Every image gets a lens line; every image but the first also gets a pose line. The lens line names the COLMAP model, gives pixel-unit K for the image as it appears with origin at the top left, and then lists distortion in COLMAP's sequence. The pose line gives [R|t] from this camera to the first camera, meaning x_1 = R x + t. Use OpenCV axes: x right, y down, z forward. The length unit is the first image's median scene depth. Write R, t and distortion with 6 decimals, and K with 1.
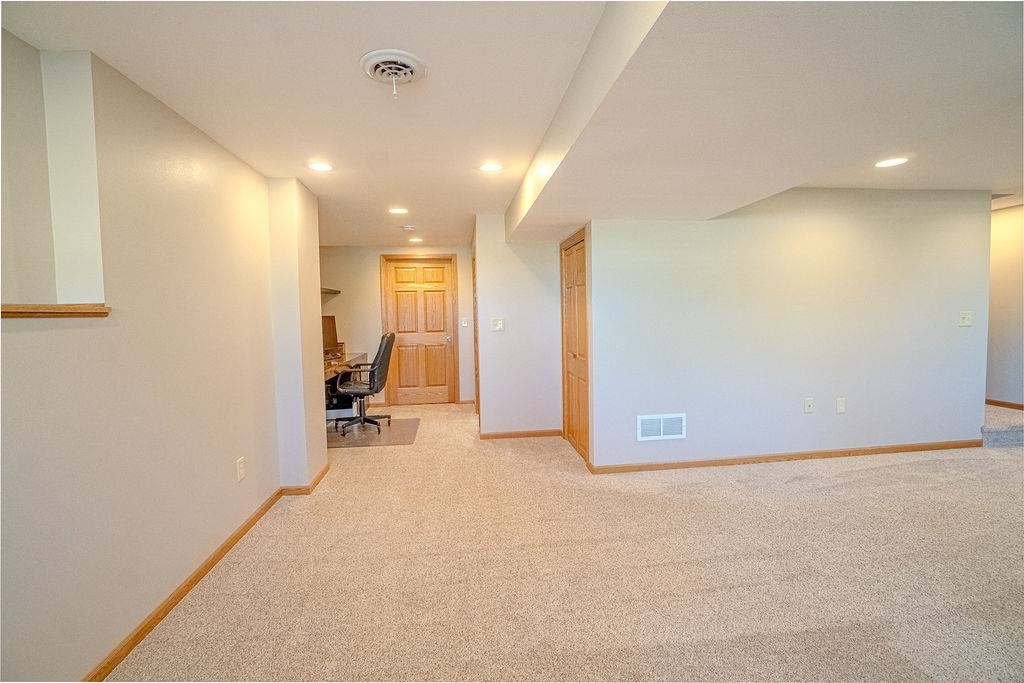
lens RADIAL K [[447.3, 0, 504.4], [0, 447.3, 338.0], [0, 0, 1]] dist [-0.042472, 0.006827]
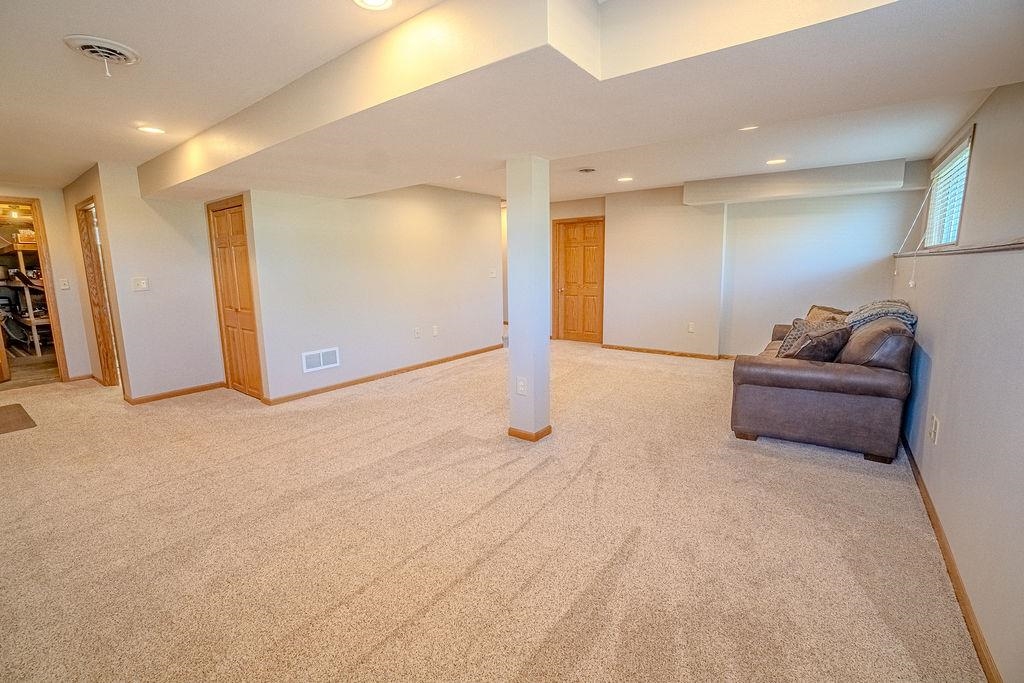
lens RADIAL K [[447.3, 0, 507.7], [0, 447.3, 341.7], [0, 0, 1]] dist [-0.042472, 0.006827]
pose [[0.676987, -0.115389, 0.726894, -0.210771], [0.044182, 0.992224, 0.116359, 0.023428], [-0.734668, -0.046658, 0.676821, -0.265339]]
